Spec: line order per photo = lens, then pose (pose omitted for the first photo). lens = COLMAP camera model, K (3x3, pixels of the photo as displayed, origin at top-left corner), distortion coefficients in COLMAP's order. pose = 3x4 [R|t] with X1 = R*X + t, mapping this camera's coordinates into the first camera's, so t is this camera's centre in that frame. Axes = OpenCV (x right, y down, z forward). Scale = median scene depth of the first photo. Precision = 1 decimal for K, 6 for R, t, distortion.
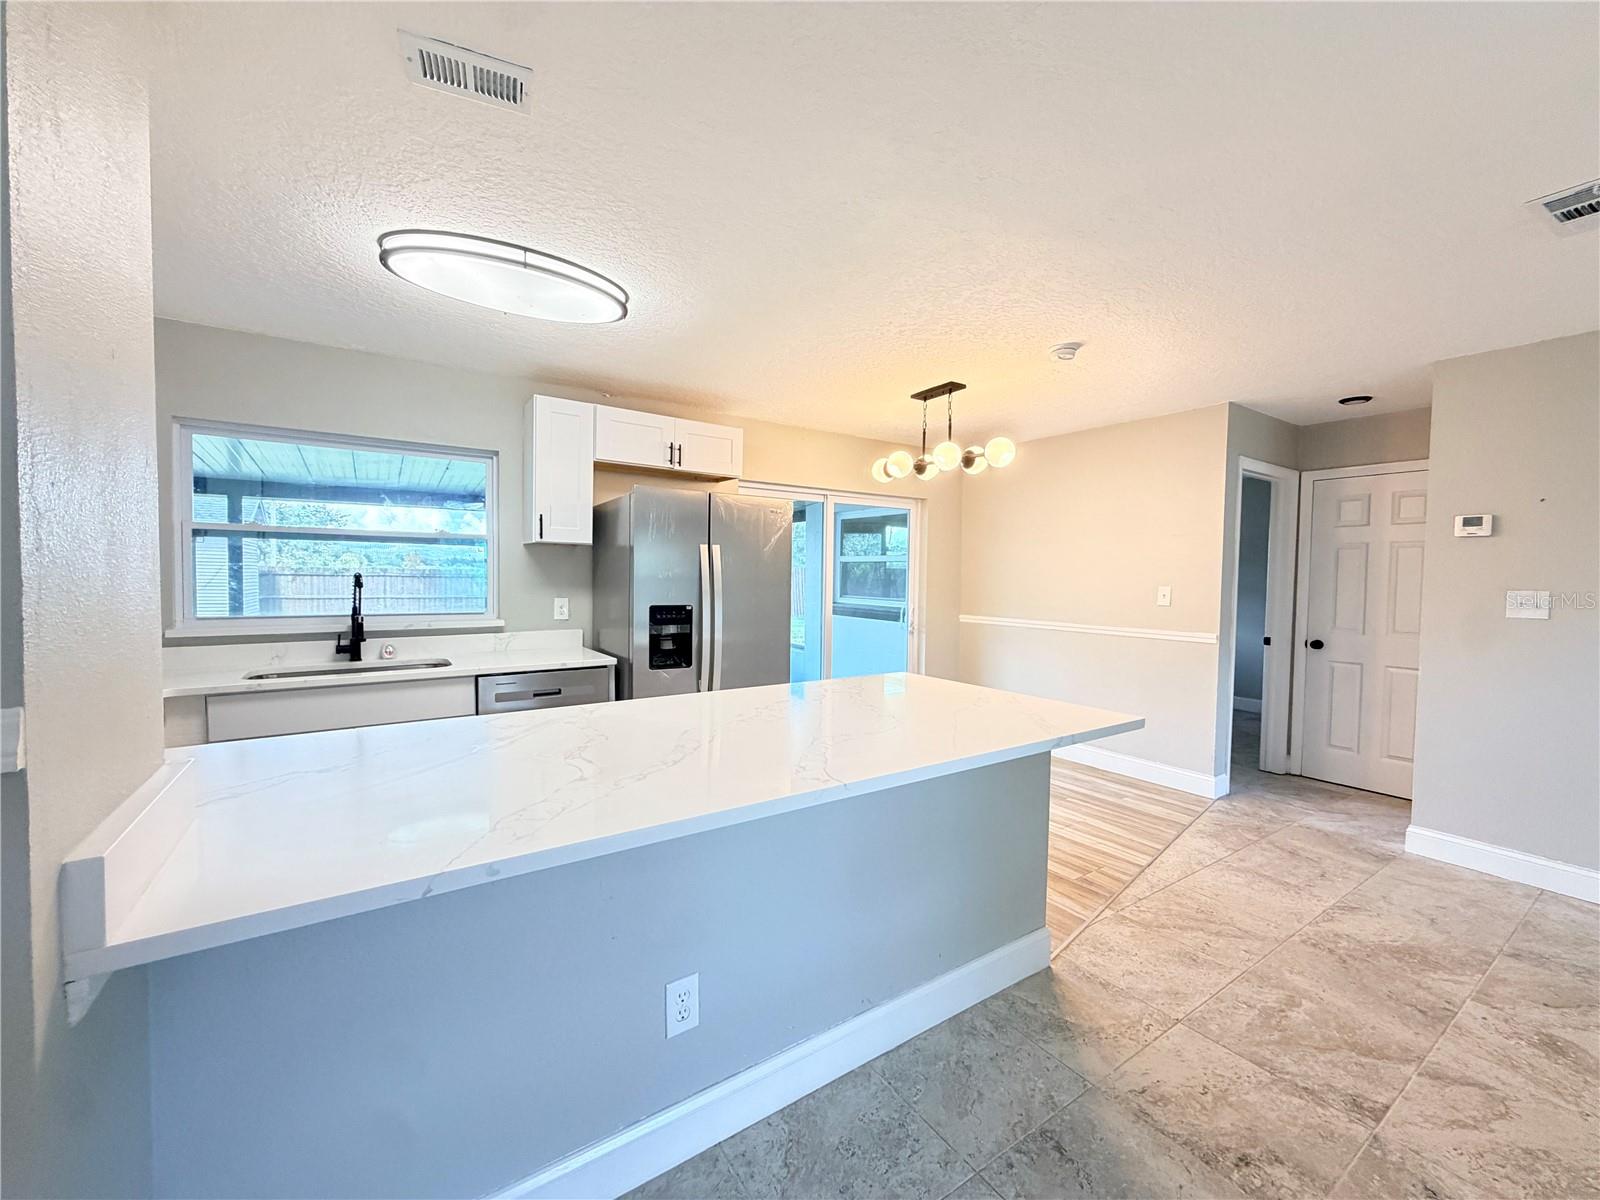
lens RADIAL K [[639.7, 0, 798.8], [0, 639.7, 600.9], [0, 0, 1]] dist [-0.001266, 0.000853]
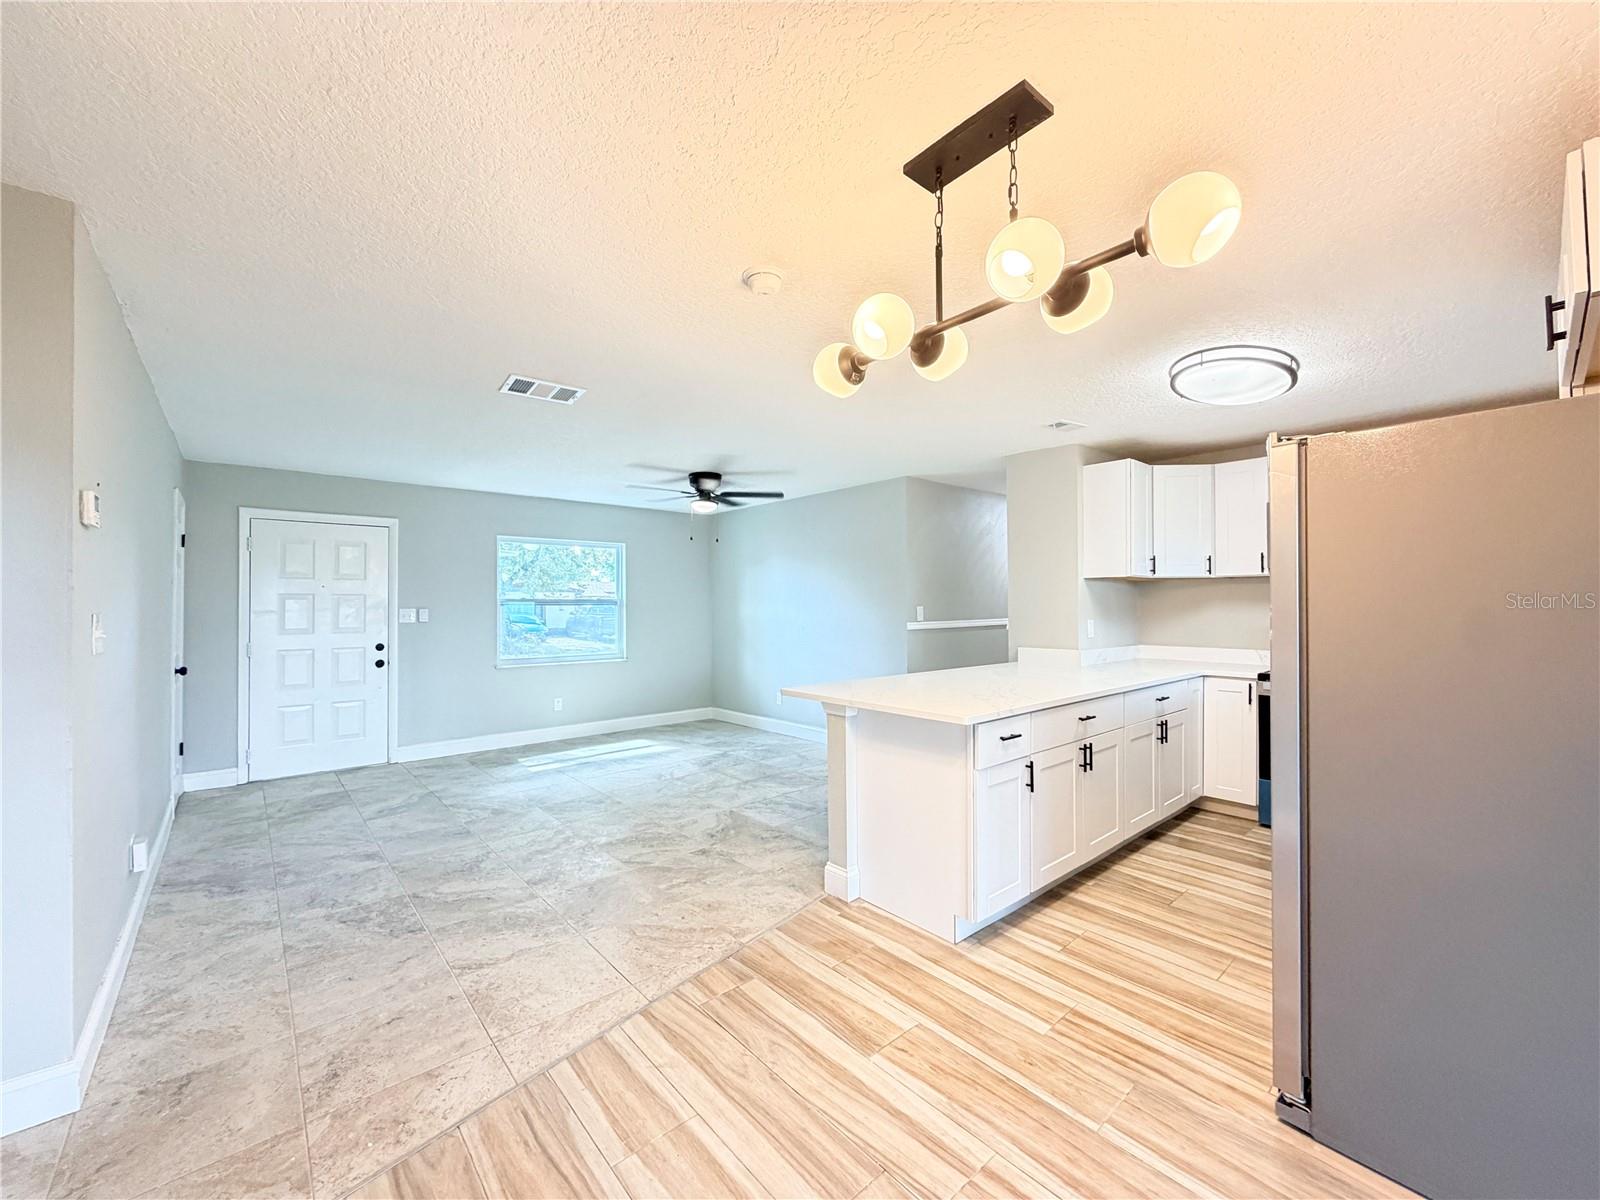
lens RADIAL K [[639.7, 0, 800.0], [0, 639.7, 601.0], [0, 0, 1]] dist [-0.001266, 0.000853]
pose [[-0.991910, -0.008722, -0.126640, 0.444312], [-0.012664, 0.999459, 0.030352, -0.054642], [0.126307, 0.031711, -0.991484, 1.646259]]
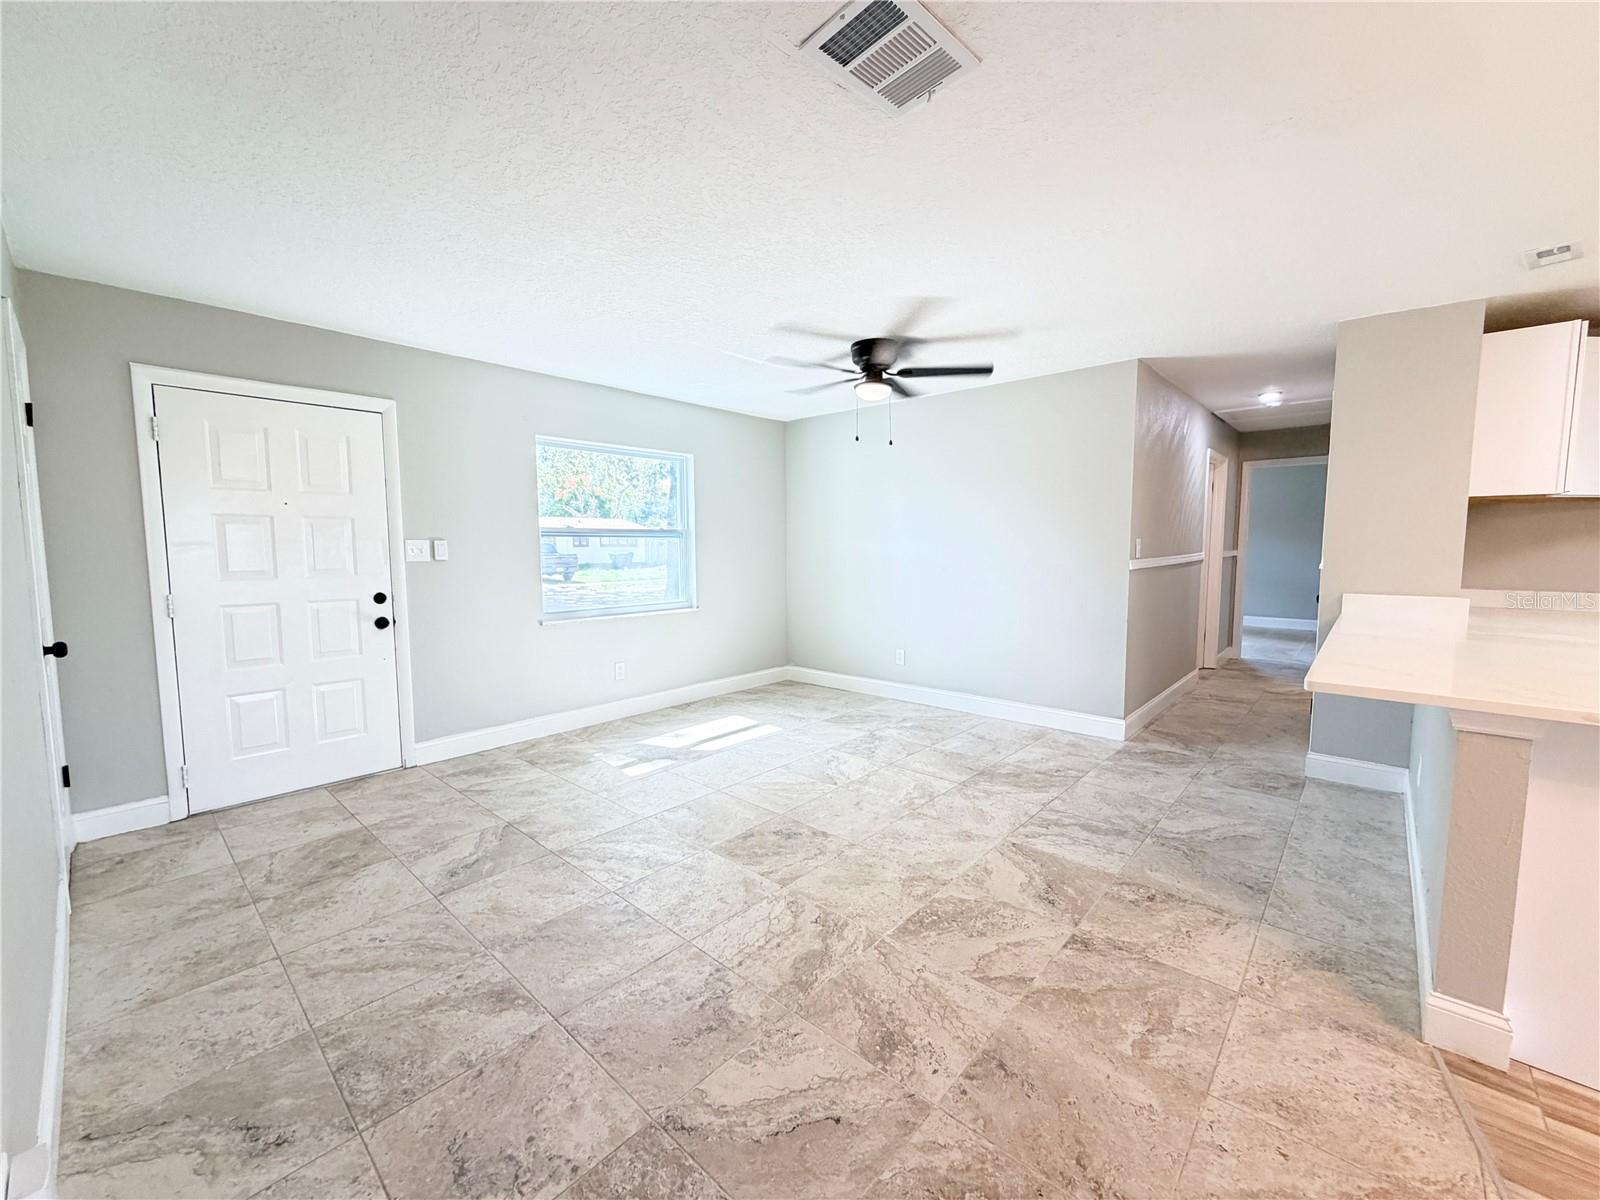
lens RADIAL K [[639.7, 0, 798.9], [0, 639.7, 599.8], [0, 0, 1]] dist [-0.001266, 0.000853]
pose [[-0.970436, 0.011951, -0.241062, 0.911388], [-0.018392, 0.992208, 0.123228, -0.013598], [0.240656, 0.124018, -0.962655, 1.058927]]
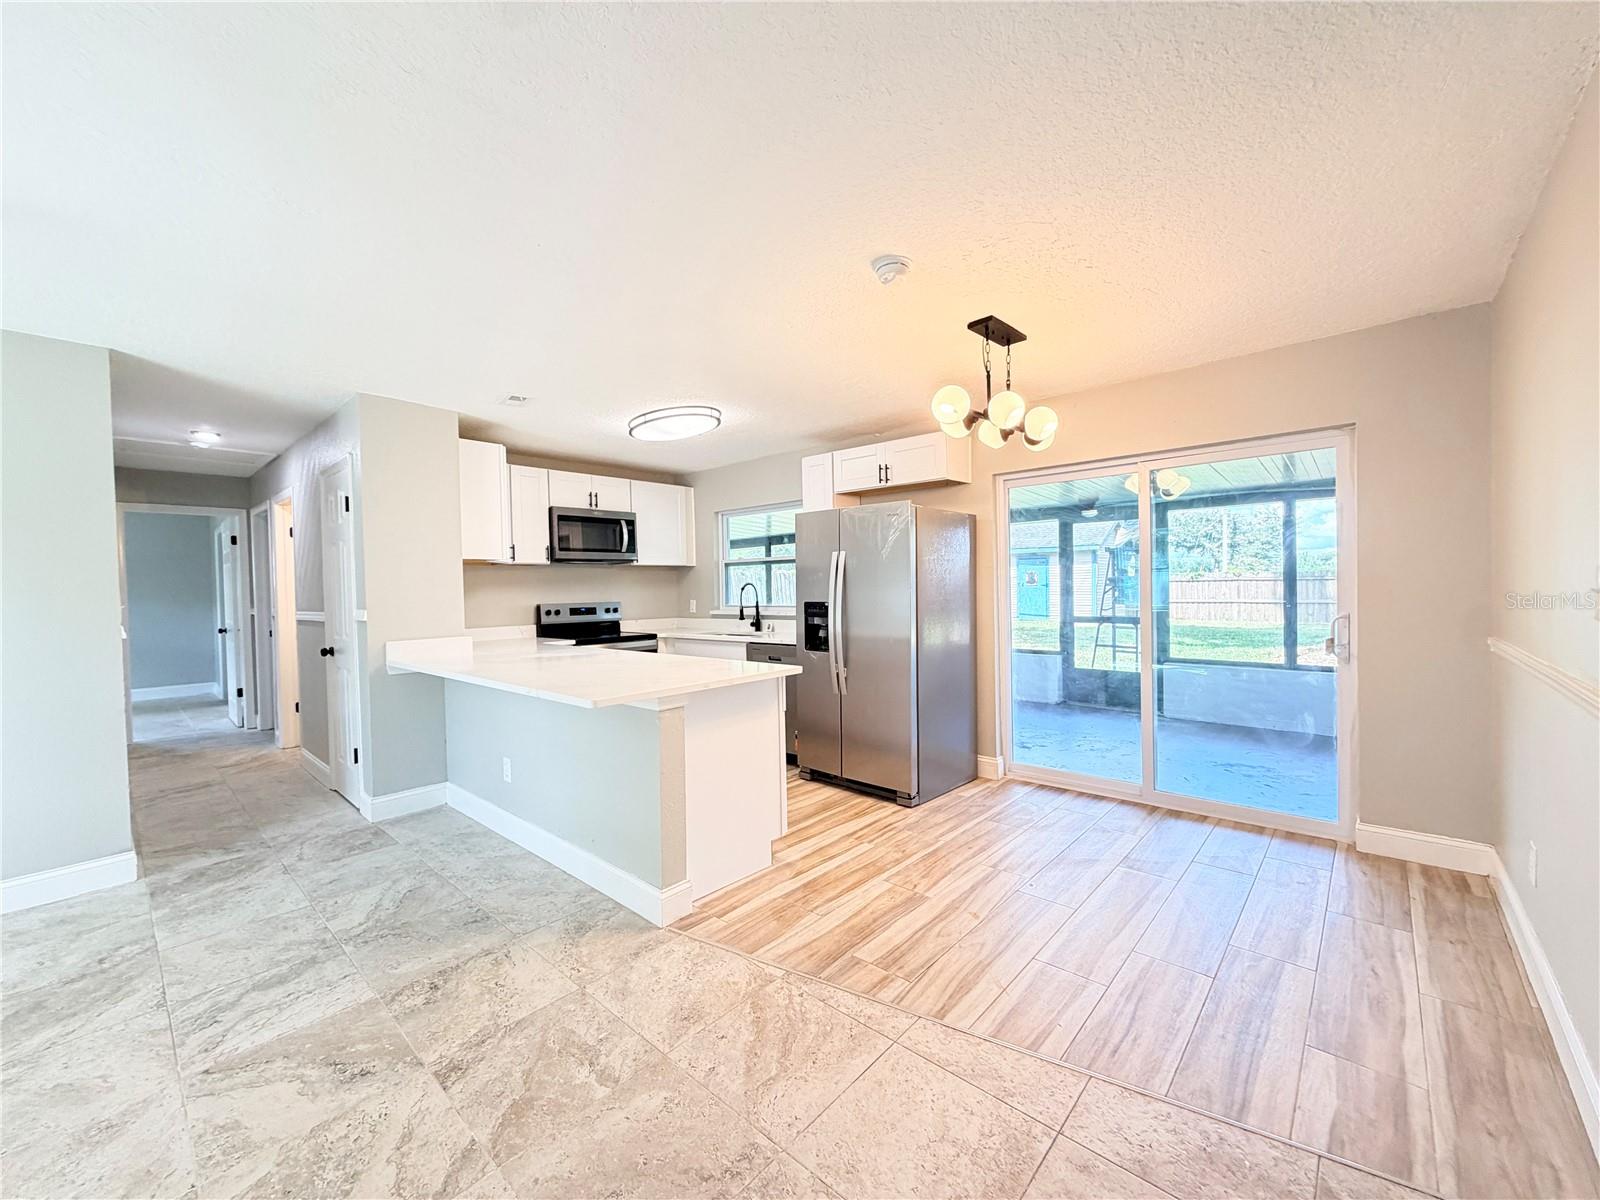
lens RADIAL K [[639.7, 0, 795.2], [0, 639.7, 598.6], [0, 0, 1]] dist [-0.001266, 0.000853]
pose [[0.237490, 0.002432, -0.971387, 1.081379], [-0.014543, 0.999894, -0.001052, 0.002664], [0.971281, 0.014377, 0.237500, 0.683558]]
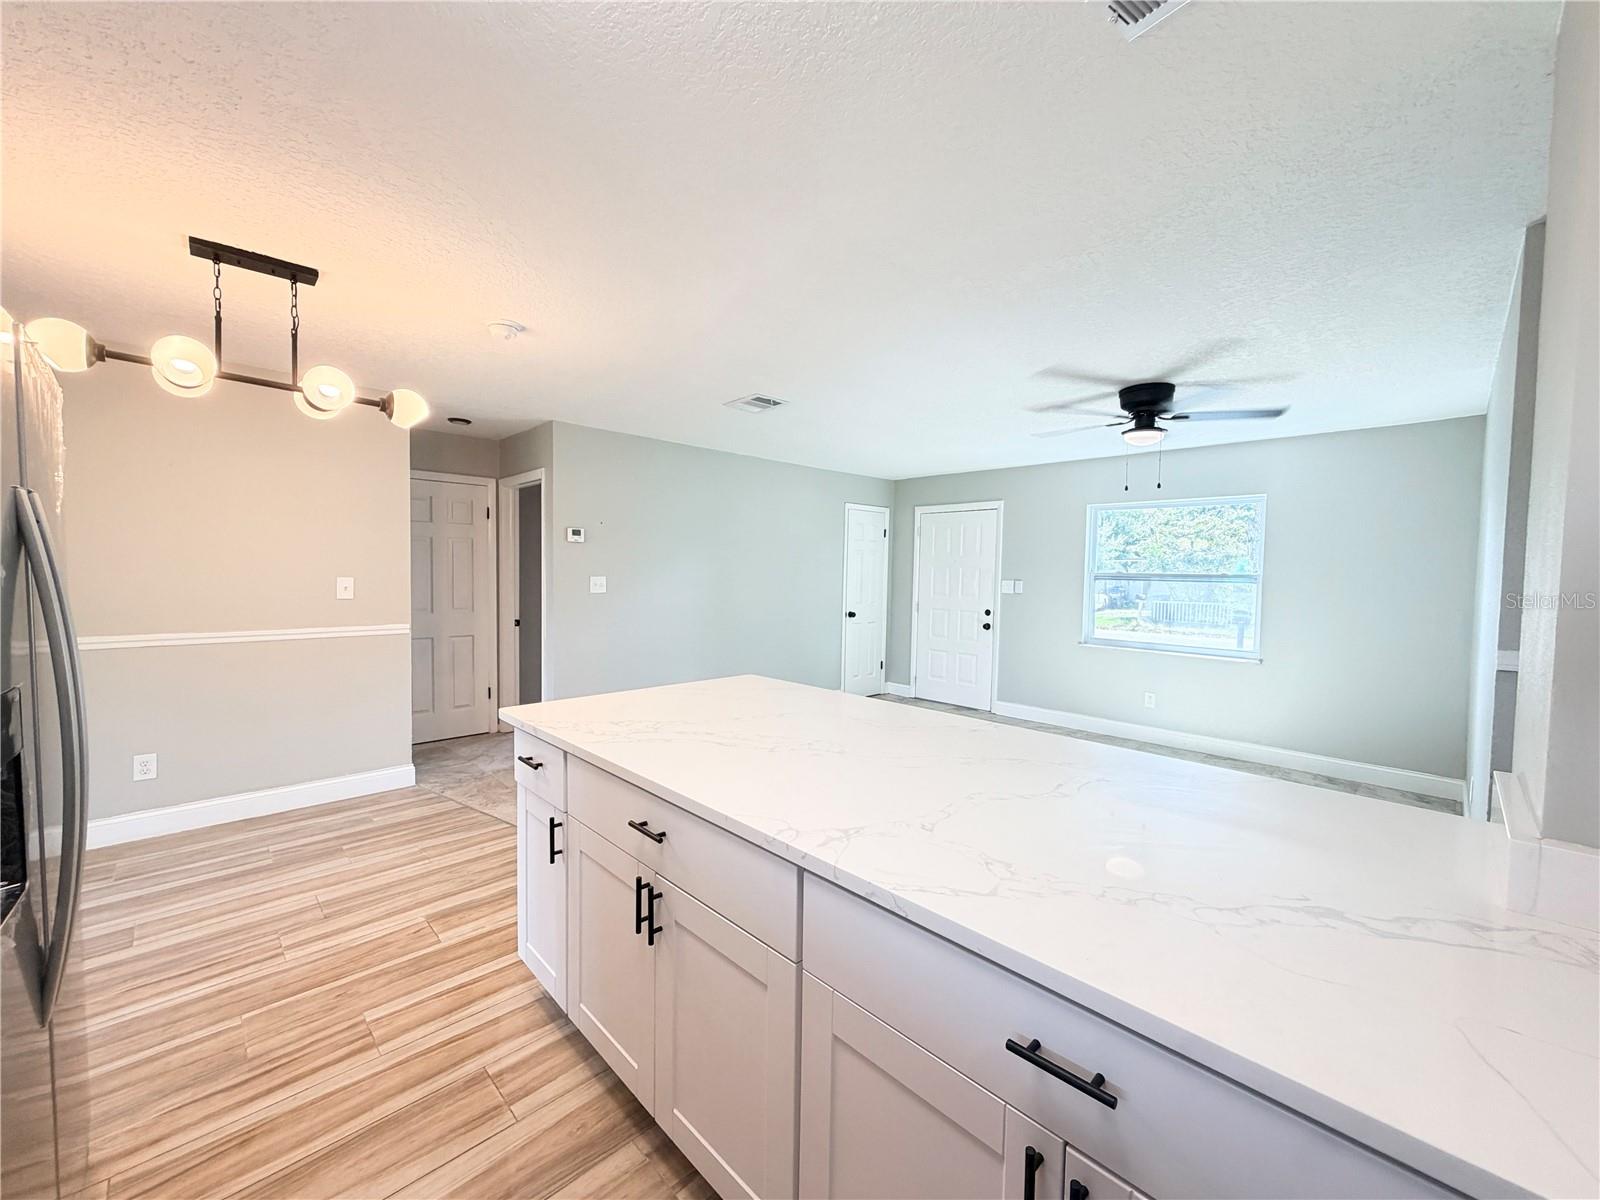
lens RADIAL K [[639.7, 0, 795.4], [0, 639.7, 602.7], [0, 0, 1]] dist [-0.001266, 0.000853]
pose [[-0.176575, -0.065767, 0.982088, -0.560708], [0.021044, 0.997285, 0.070569, -0.050547], [-0.984062, 0.033127, -0.174711, 0.728126]]
